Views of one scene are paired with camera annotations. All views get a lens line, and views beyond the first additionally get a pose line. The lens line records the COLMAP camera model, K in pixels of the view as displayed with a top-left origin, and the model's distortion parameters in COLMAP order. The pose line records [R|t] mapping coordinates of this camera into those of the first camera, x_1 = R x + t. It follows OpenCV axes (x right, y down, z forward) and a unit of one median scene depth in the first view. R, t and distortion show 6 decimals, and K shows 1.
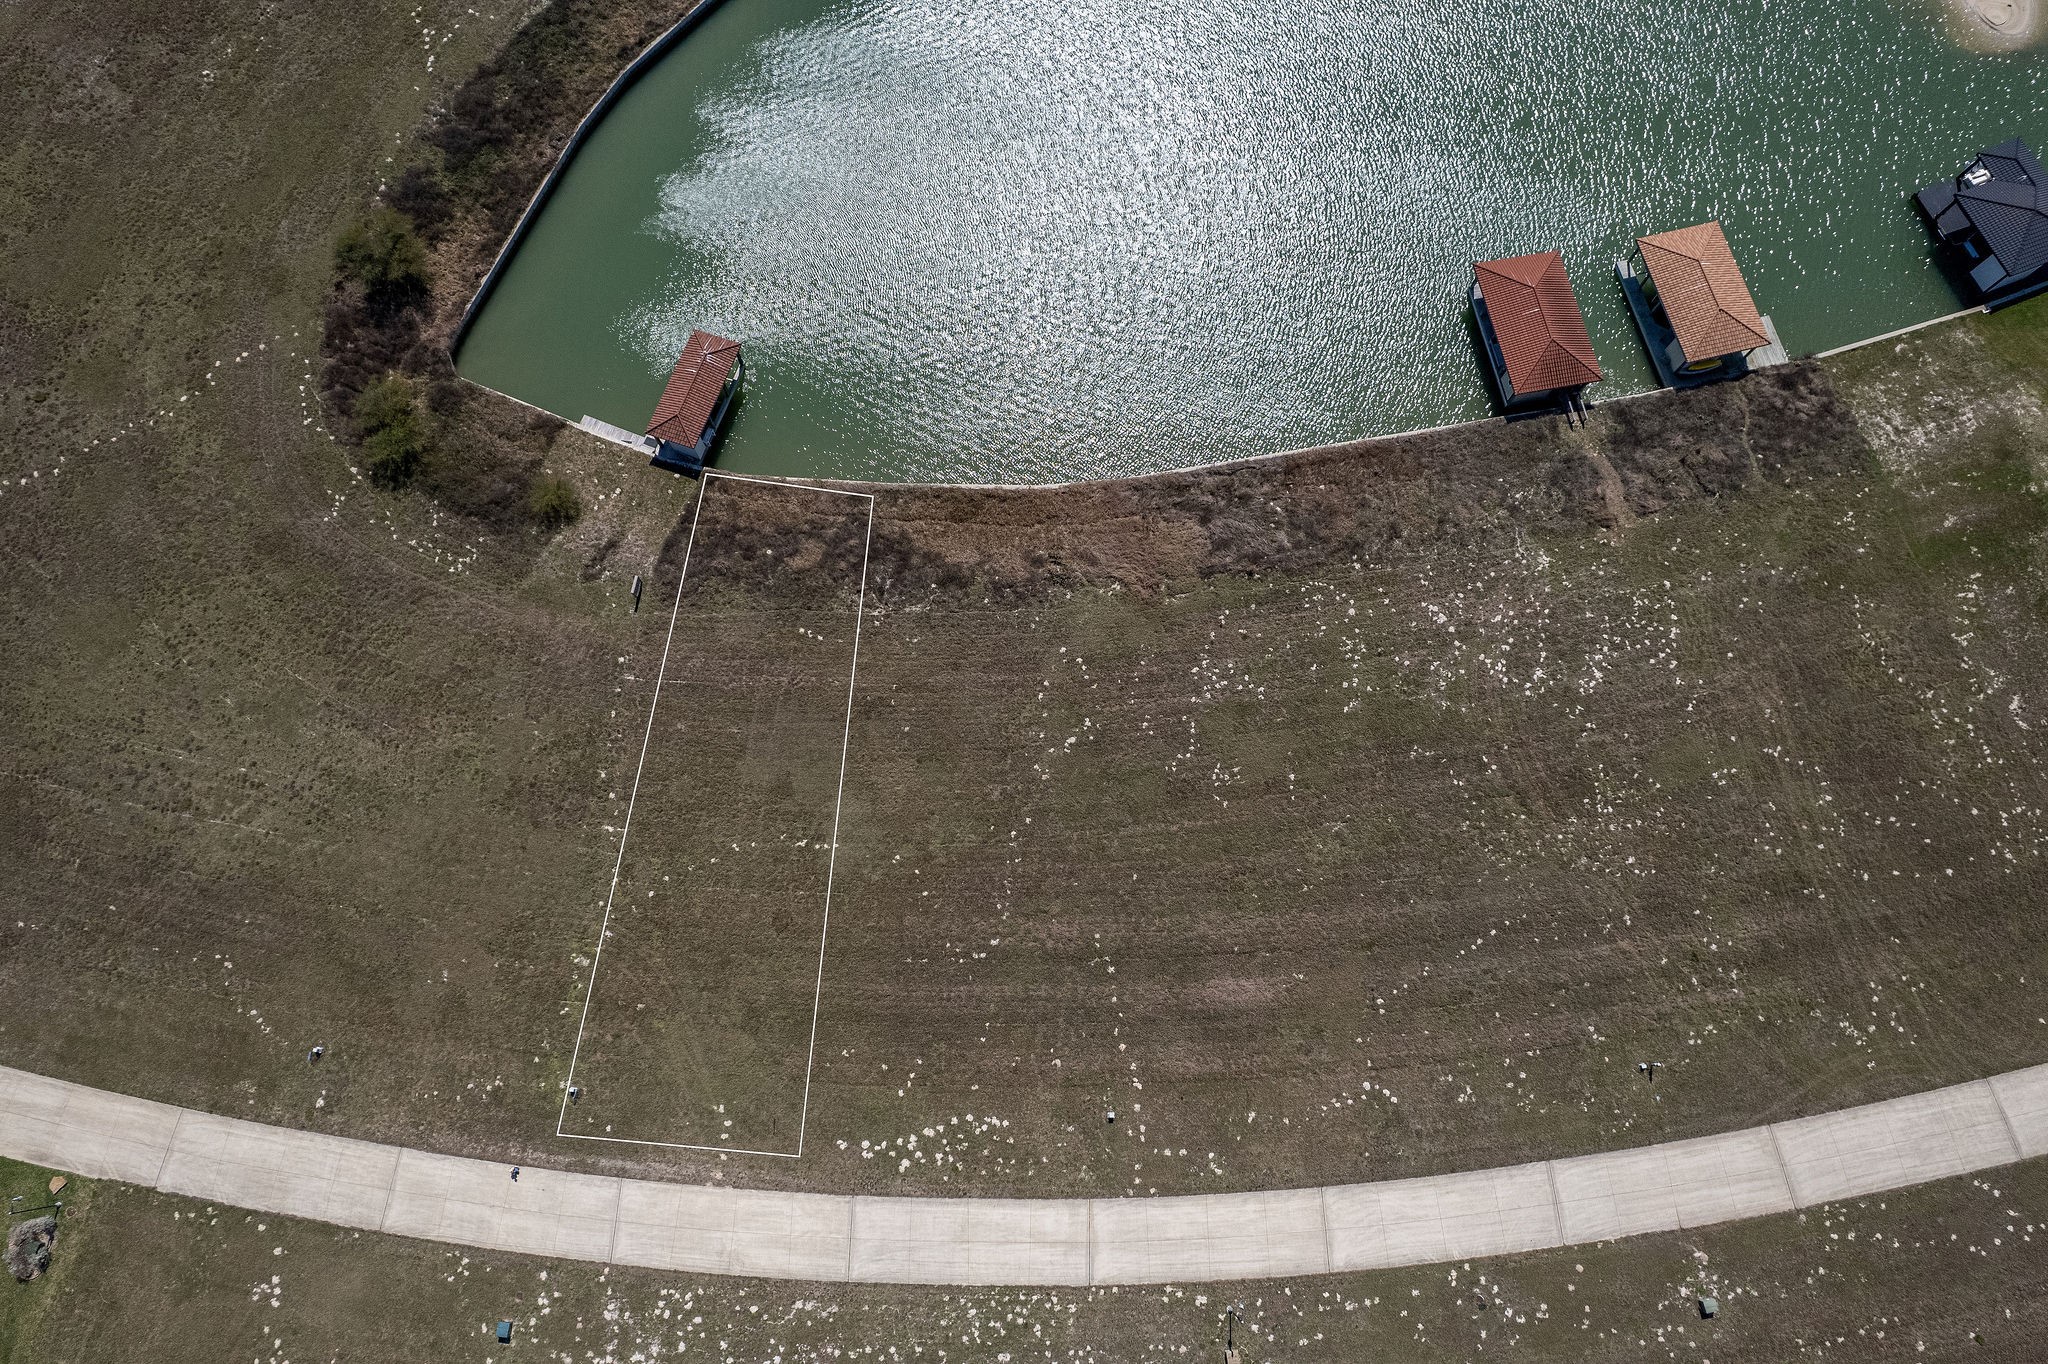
lens RADIAL K [[1311.5, 0, 1019.3], [0, 1311.5, 667.4], [0, 0, 1]] dist [-0.080326, 0.073252]
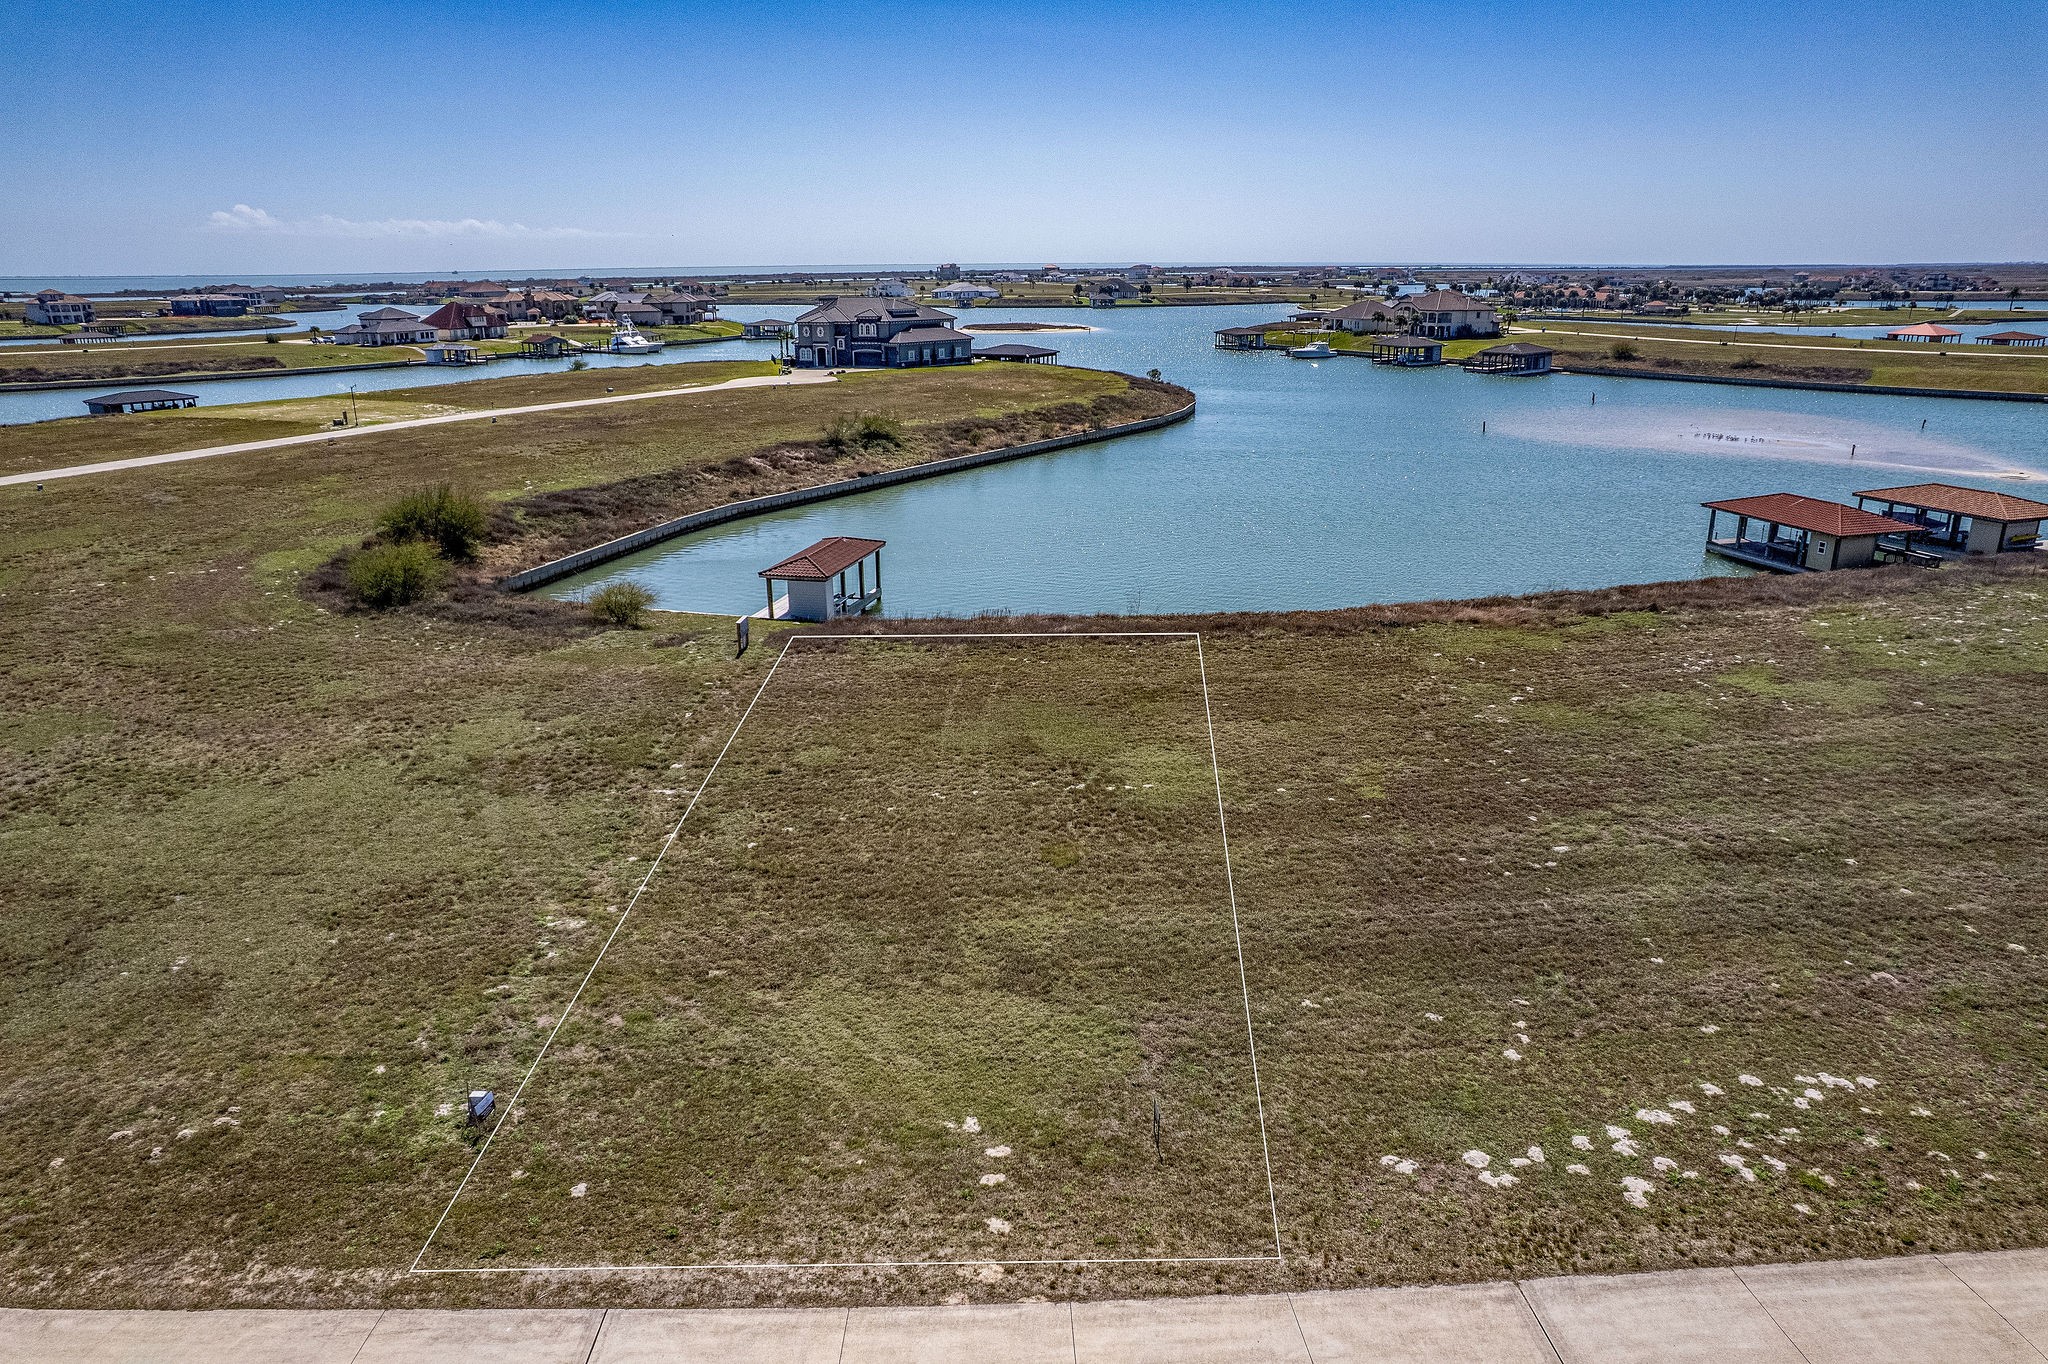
lens RADIAL K [[1311.5, 0, 1019.3], [0, 1311.5, 667.4], [0, 0, 1]] dist [-0.080326, 0.073252]
pose [[0.995420, -0.032164, 0.090025, -0.242971], [0.093027, 0.542844, -0.834665, 0.538862], [-0.022023, 0.839217, 0.543350, 0.746919]]
